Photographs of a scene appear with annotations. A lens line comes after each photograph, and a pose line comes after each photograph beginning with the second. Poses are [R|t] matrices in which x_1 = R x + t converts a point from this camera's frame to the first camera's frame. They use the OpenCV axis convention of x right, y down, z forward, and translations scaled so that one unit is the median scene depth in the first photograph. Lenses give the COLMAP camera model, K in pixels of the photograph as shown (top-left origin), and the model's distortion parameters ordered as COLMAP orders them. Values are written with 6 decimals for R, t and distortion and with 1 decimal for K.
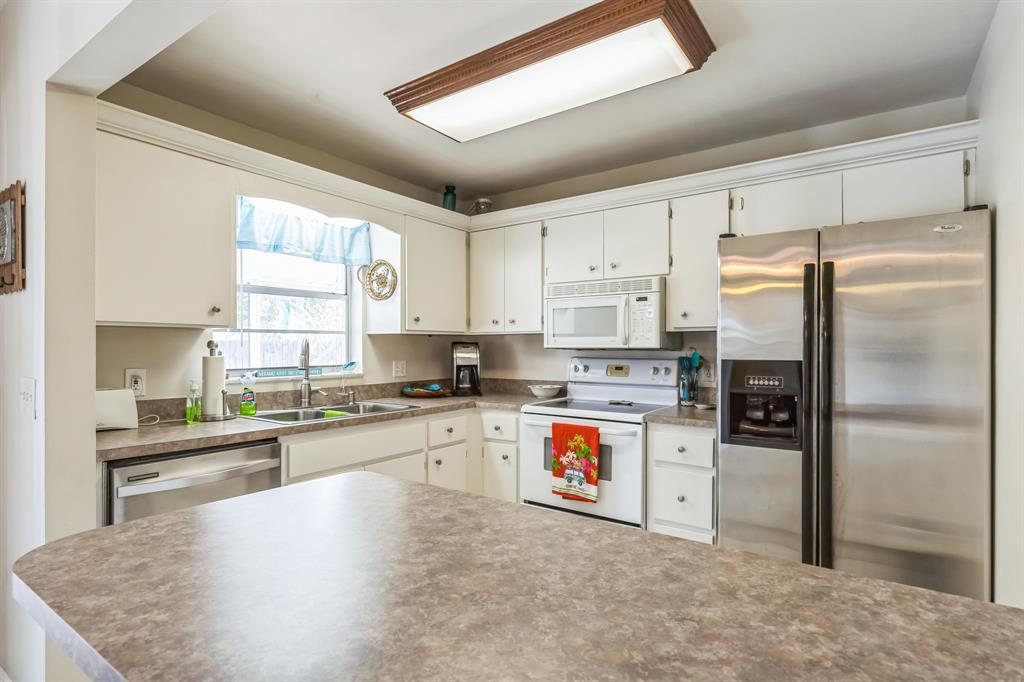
lens RADIAL K [[521.9, 0, 510.5], [0, 521.9, 346.3], [0, 0, 1]] dist [0.000148, -0.000893]
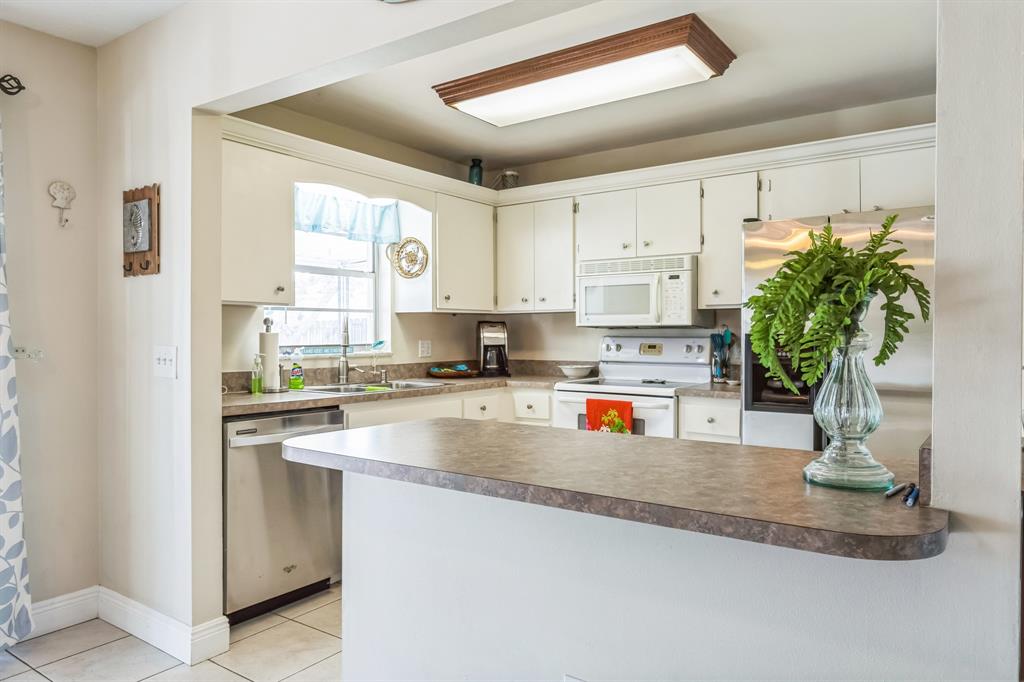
lens RADIAL K [[690.6, 0, 512.0], [0, 690.6, 335.6], [0, 0, 1]] dist [-0.001770, -0.000638]
pose [[0.999998, -0.001891, 0.000627, -0.065356], [0.001889, 0.999994, 0.002890, 0.018877], [-0.000633, -0.002889, 0.999996, -0.346626]]
